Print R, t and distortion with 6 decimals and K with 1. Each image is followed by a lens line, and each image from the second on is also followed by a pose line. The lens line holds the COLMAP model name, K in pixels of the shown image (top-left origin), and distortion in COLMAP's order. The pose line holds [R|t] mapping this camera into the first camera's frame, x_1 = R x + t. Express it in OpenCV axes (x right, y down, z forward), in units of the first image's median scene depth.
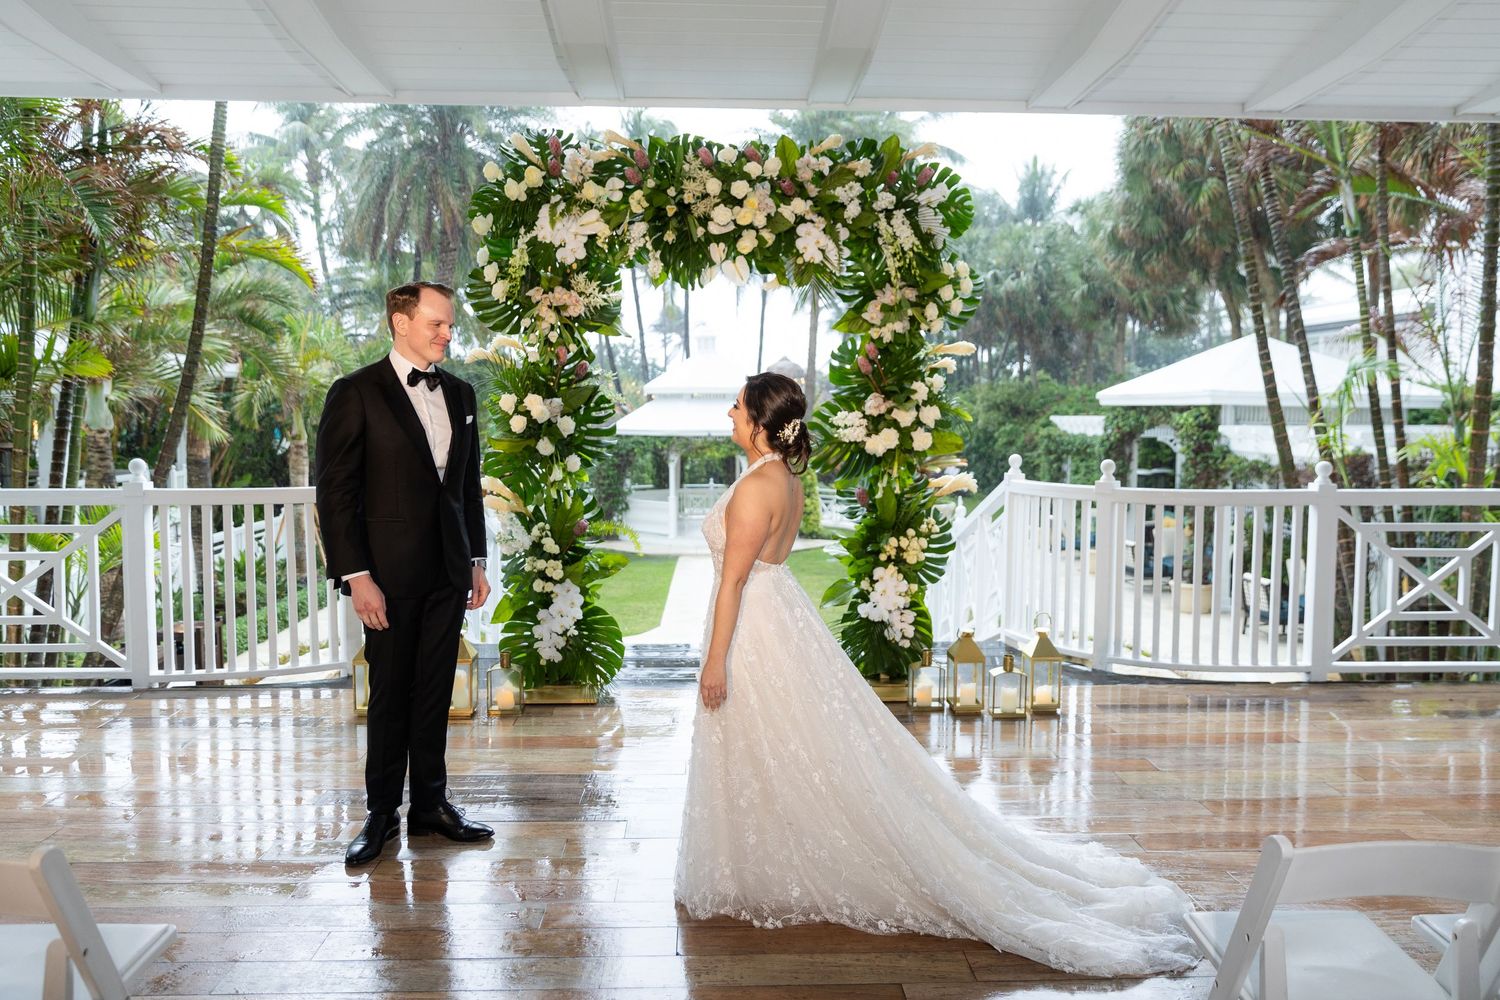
lens RADIAL K [[1062.5, 0, 754.6], [0, 1062.5, 490.5], [0, 0, 1]] dist [0.006911, -0.050939]
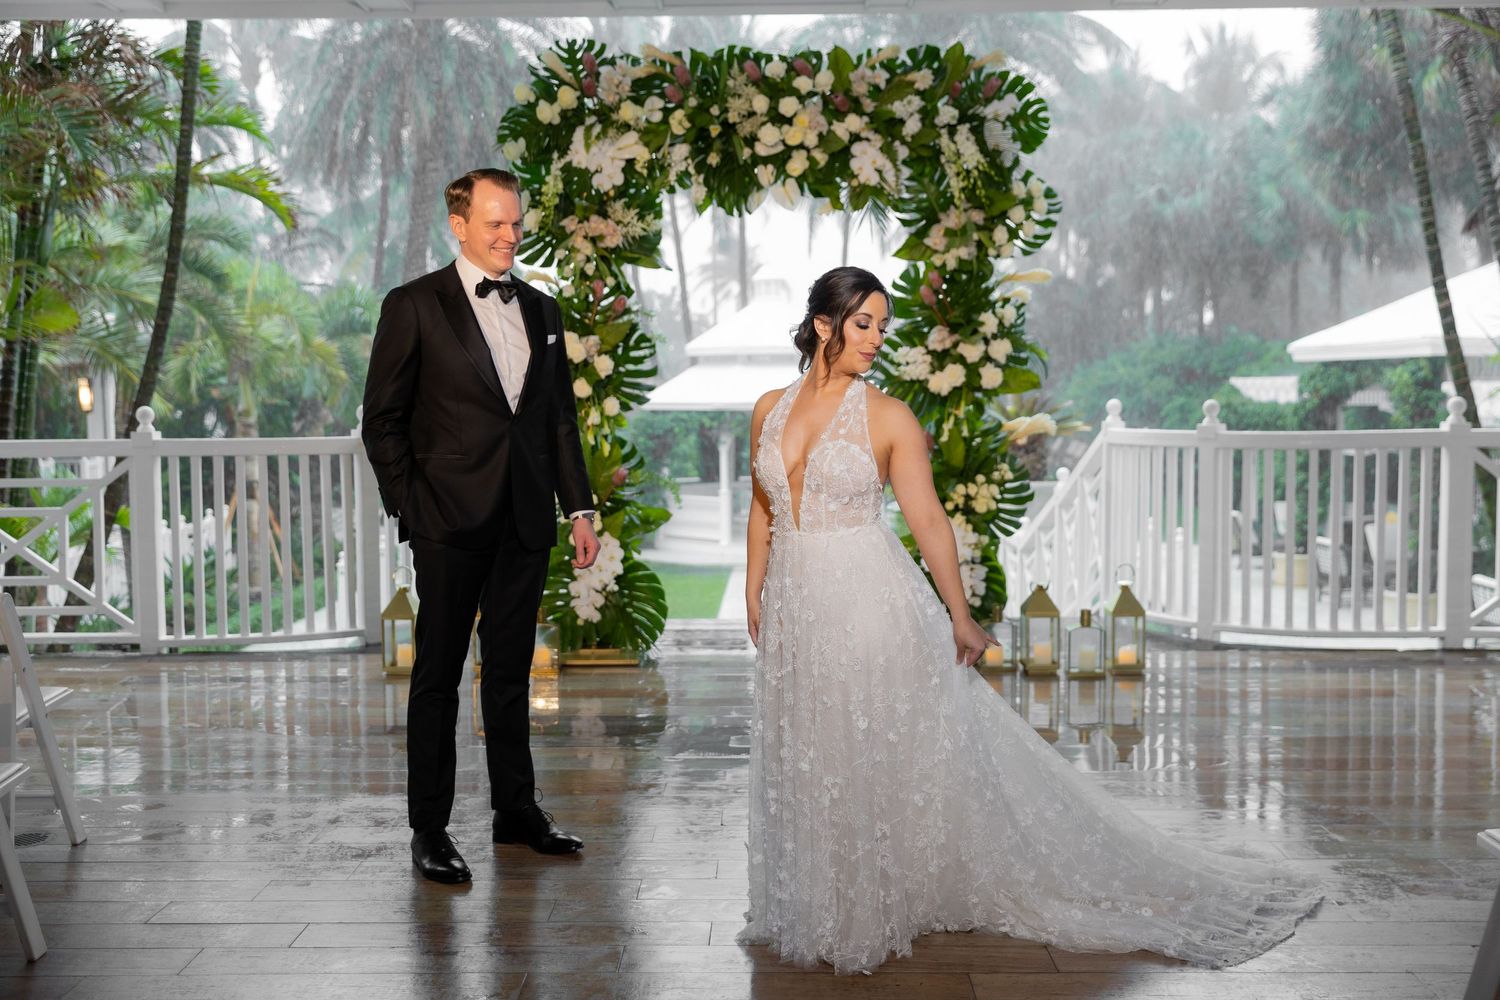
lens RADIAL K [[1484.0, 0, 757.9], [0, 1484.0, 491.4], [0, 0, 1]] dist [0.040009, -0.017214]
pose [[0.998432, -0.007522, -0.055463, 0.027868], [0.007264, 0.999962, -0.004845, 0.055924], [0.055497, 0.004434, 0.998449, -0.284598]]
